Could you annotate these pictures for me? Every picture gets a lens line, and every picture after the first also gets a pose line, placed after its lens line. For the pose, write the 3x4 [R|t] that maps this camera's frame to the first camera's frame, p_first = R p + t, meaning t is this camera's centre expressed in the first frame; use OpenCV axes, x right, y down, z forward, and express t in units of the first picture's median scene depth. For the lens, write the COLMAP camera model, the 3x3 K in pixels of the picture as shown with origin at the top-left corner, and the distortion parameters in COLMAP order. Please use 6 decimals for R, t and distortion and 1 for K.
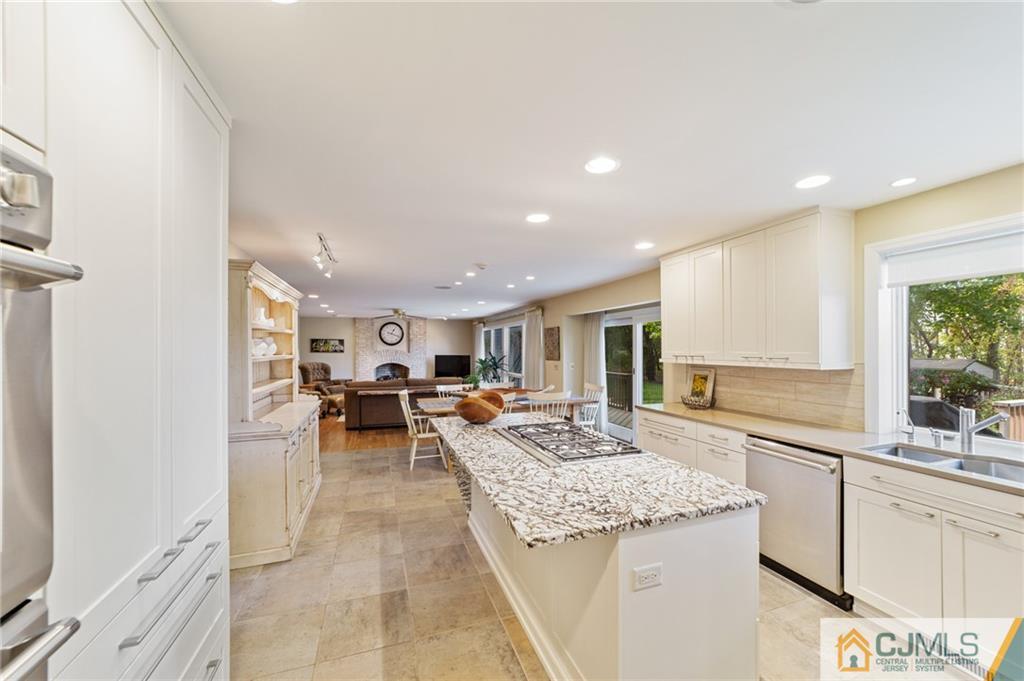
lens RADIAL K [[396.6, 0, 508.1], [0, 396.6, 347.6], [0, 0, 1]] dist [-0.000905, 0.001515]
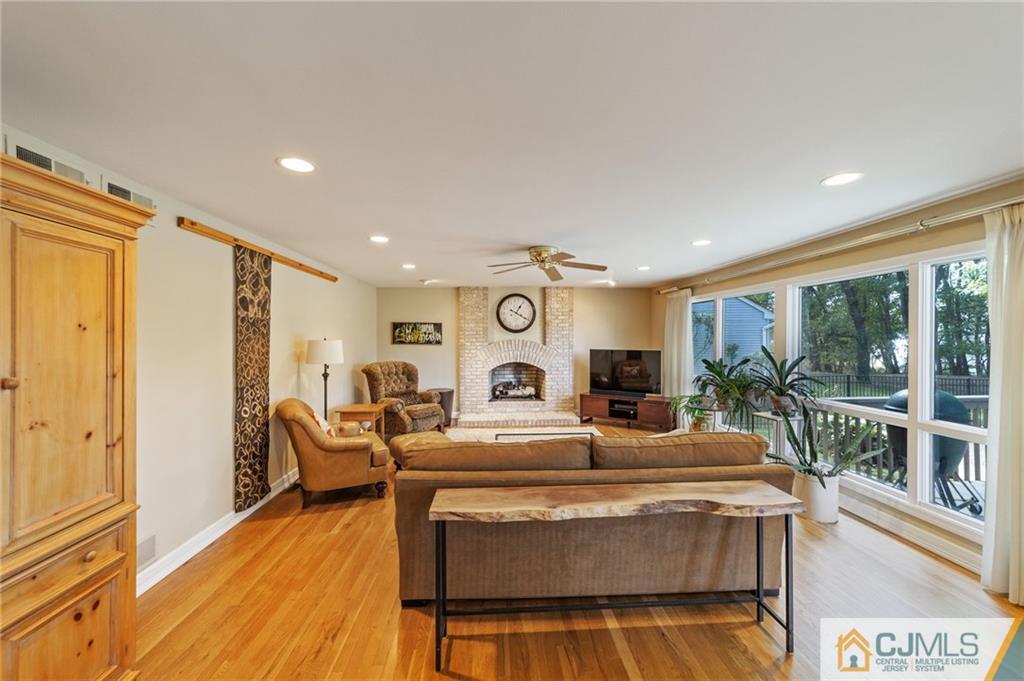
lens RADIAL K [[396.6, 0, 512.0], [0, 396.6, 338.9], [0, 0, 1]] dist [-0.000905, 0.001515]
pose [[0.964869, 0.000810, -0.262730, -0.147358], [0.000698, 0.999984, 0.005649, 0.000443], [0.262731, -0.005634, 0.964853, 0.434738]]
